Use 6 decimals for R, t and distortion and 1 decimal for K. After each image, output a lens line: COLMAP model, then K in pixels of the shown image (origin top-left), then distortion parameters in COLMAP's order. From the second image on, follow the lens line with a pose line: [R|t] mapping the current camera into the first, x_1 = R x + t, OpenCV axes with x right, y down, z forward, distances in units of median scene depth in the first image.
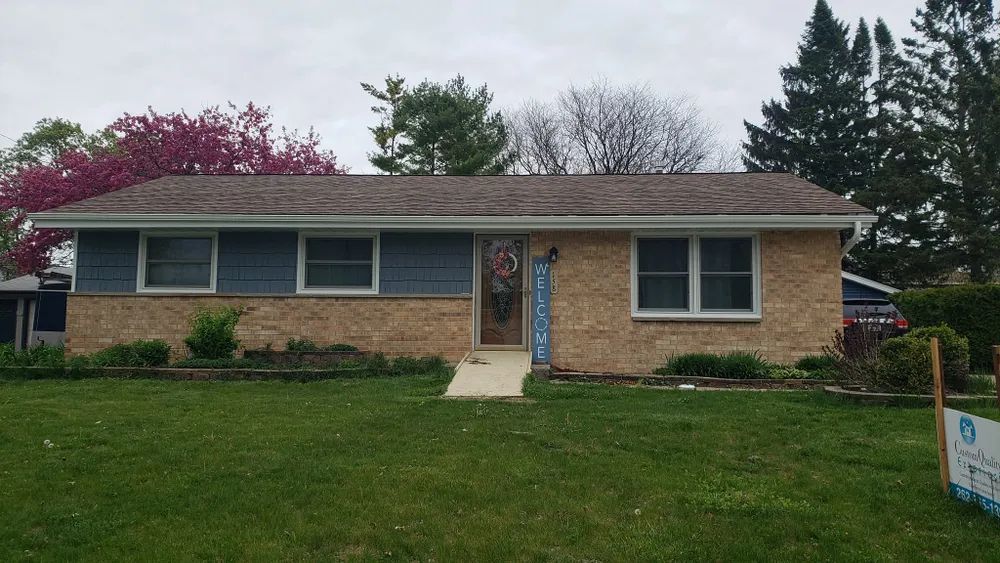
lens RADIAL K [[759.8, 0, 500.0], [0, 759.8, 281.5], [0, 0, 1]] dist [0.083159, -0.001940]
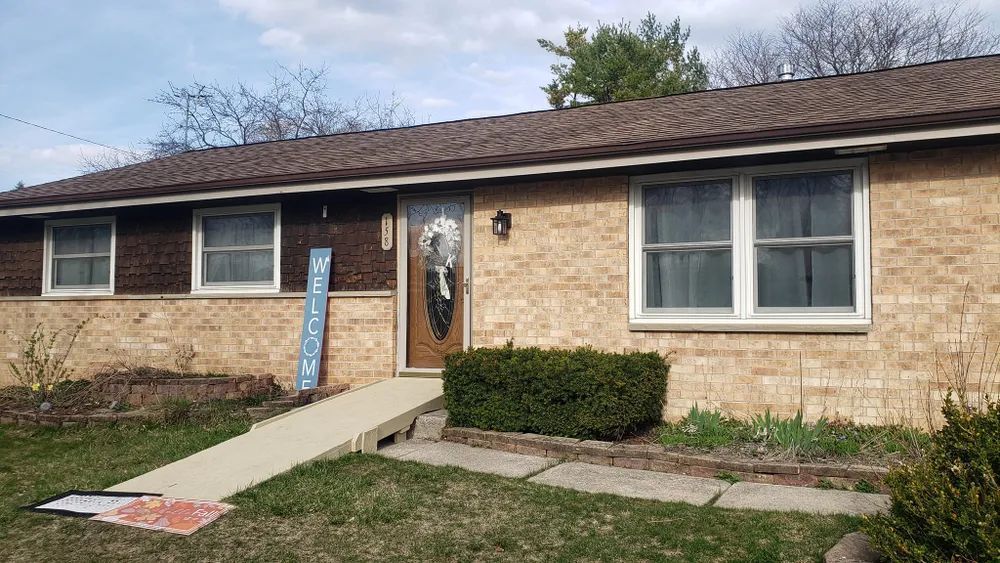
lens RADIAL K [[777.5, 0, 500.0], [0, 777.5, 281.5], [0, 0, 1]] dist [0.048453, -0.008317]
pose [[0.936391, -0.026256, -0.349976, 0.286198], [0.036616, 0.999064, 0.023018, -0.002663], [0.349044, -0.034368, 0.936476, 0.408351]]
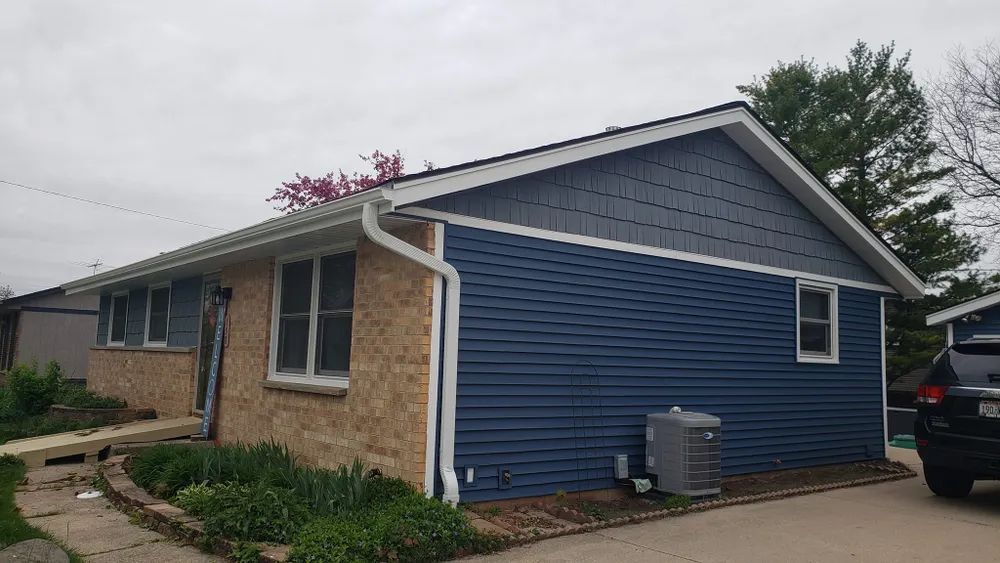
lens RADIAL K [[777.5, 0, 500.0], [0, 777.5, 281.5], [0, 0, 1]] dist [0.048453, -0.008317]
pose [[0.663009, -0.063652, -0.745901, 0.835630], [0.029230, 0.997820, -0.059168, 0.005369], [0.748041, 0.017426, 0.663424, 0.679904]]
